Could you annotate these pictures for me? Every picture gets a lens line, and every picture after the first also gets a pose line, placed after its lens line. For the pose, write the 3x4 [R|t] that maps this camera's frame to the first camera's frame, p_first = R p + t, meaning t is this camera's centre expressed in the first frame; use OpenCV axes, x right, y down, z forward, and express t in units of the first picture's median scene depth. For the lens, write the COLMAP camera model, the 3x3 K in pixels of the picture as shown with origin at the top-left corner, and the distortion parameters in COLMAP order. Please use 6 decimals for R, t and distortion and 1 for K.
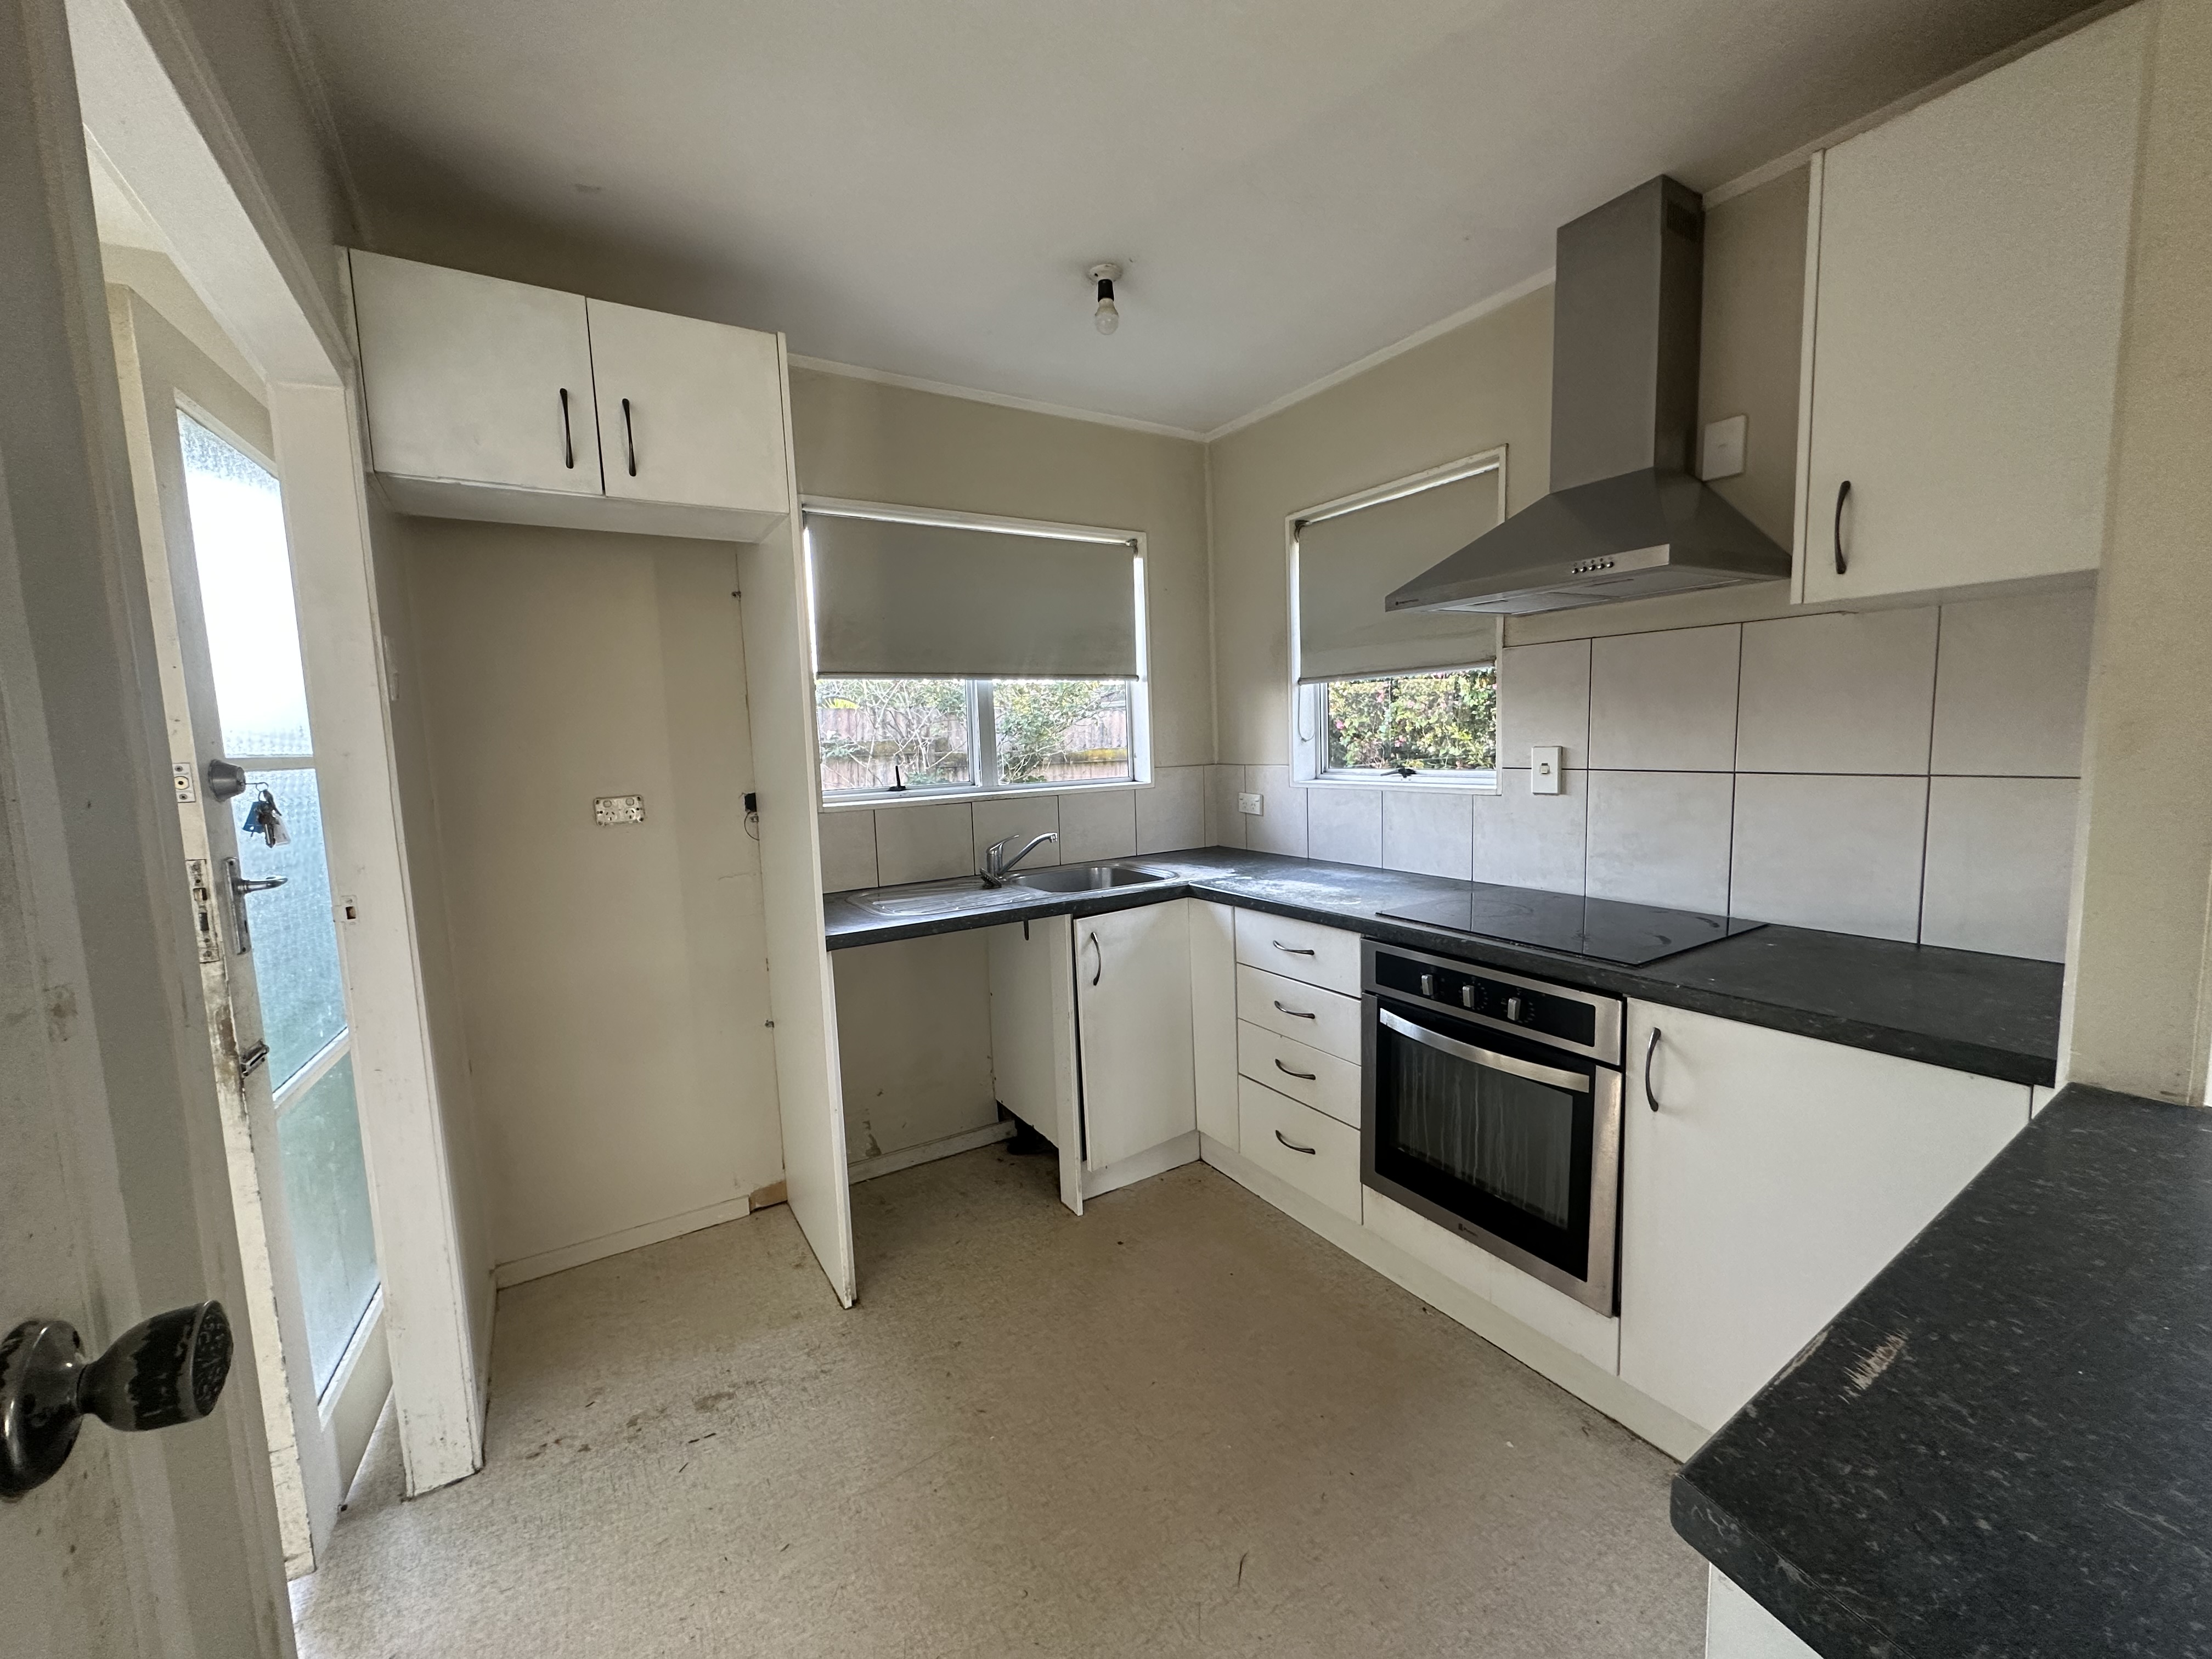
lens RADIAL K [[890.3, 0, 1106.0], [0, 890.3, 829.5], [0, 0, 1]] dist [0.000796, 0.000423]
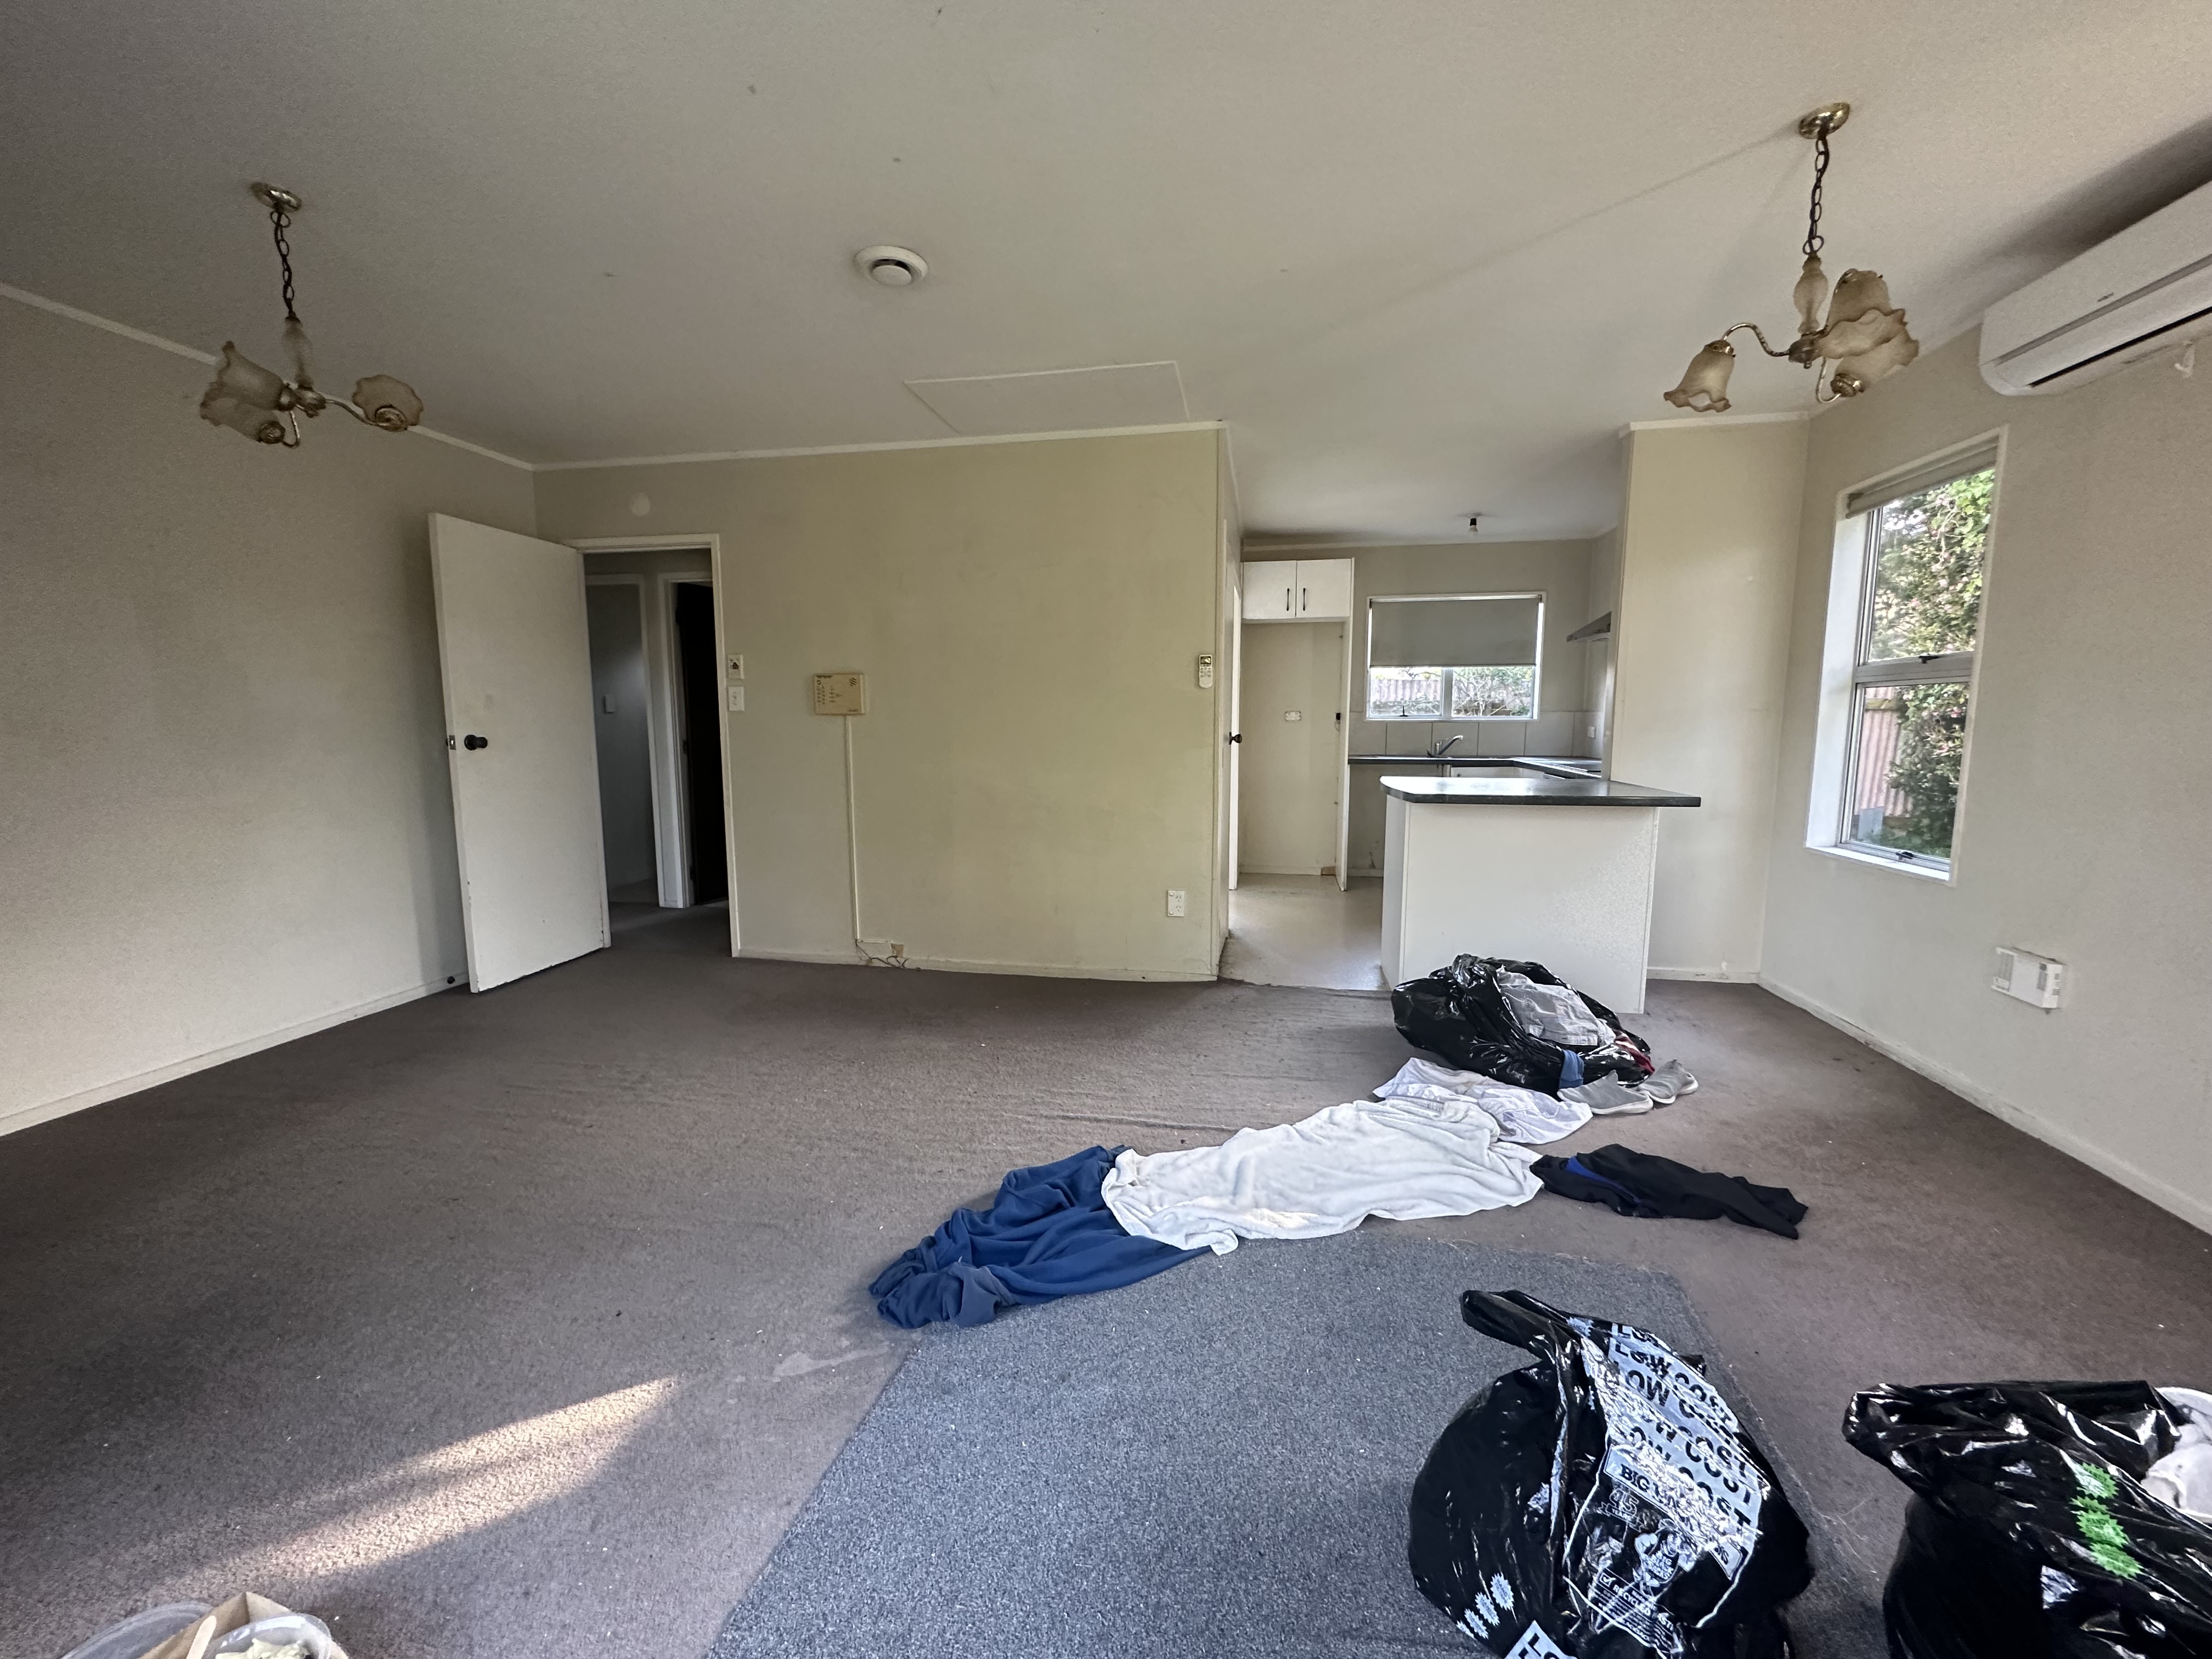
lens RADIAL K [[890.3, 0, 1106.0], [0, 890.3, 829.5], [0, 0, 1]] dist [0.000796, 0.000423]
pose [[0.730363, 0.114346, -0.673420, 0.824838], [-0.089815, 0.993405, 0.071270, 0.159170], [0.677129, 0.008430, 0.735816, -1.269509]]
